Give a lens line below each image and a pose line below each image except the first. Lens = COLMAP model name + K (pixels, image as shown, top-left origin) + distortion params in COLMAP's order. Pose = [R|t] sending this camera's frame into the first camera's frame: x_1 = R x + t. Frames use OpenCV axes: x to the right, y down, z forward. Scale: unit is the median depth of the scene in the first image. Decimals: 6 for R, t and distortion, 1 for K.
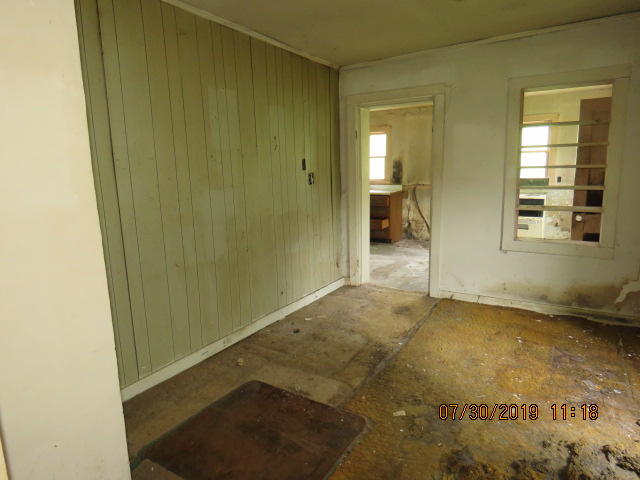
lens RADIAL K [[406.6, 0, 320.1], [0, 406.6, 241.5], [0, 0, 1]] dist [0.000929, 0.001025]
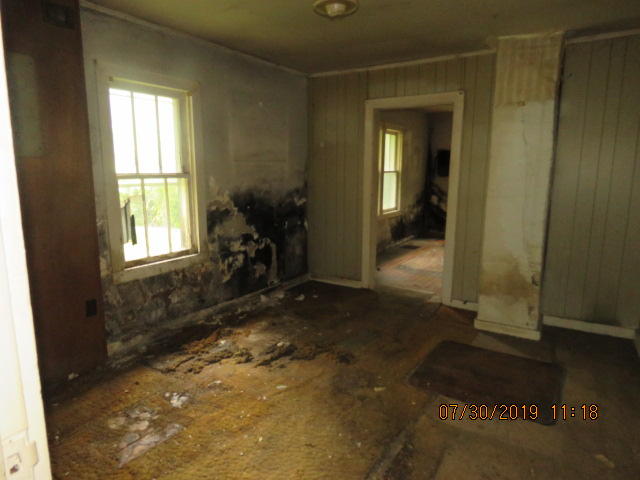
lens RADIAL K [[406.5, 0, 318.5], [0, 406.5, 239.2], [0, 0, 1]] dist [-0.006203, -0.000785]
pose [[-0.999111, 0.015665, 0.039130, 0.195253], [0.028100, 0.939512, 0.341362, -0.227636], [-0.031415, 0.342158, -0.939117, 1.197222]]
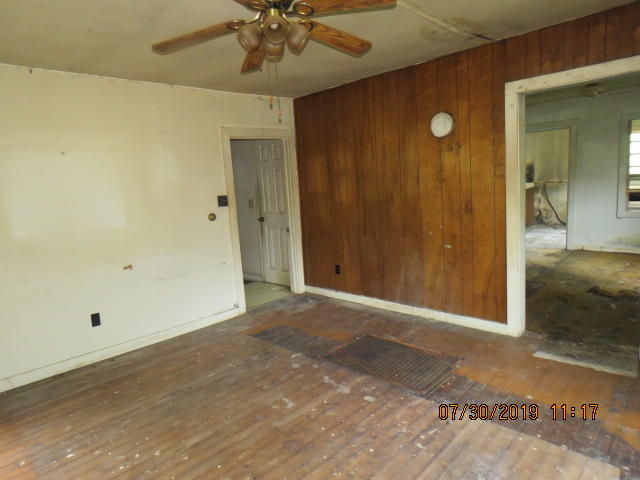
lens RADIAL K [[406.5, 0, 318.5], [0, 406.5, 239.2], [0, 0, 1]] dist [-0.006203, -0.000785]
pose [[0.972832, -0.001669, -0.231508, -0.356834], [-0.003284, 0.999774, -0.021005, 0.151684], [0.231490, 0.021194, 0.972606, -0.888733]]
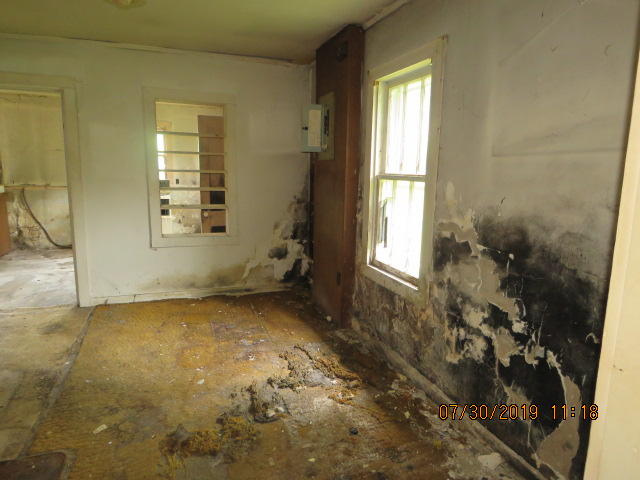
lens RADIAL K [[406.5, 0, 318.5], [0, 406.5, 239.2], [0, 0, 1]] dist [-0.006203, -0.000785]
pose [[0.618177, -0.094985, 0.780279, -0.112755], [0.100744, 0.994059, 0.041195, -0.000601], [-0.779556, 0.053142, 0.624073, -0.001193]]
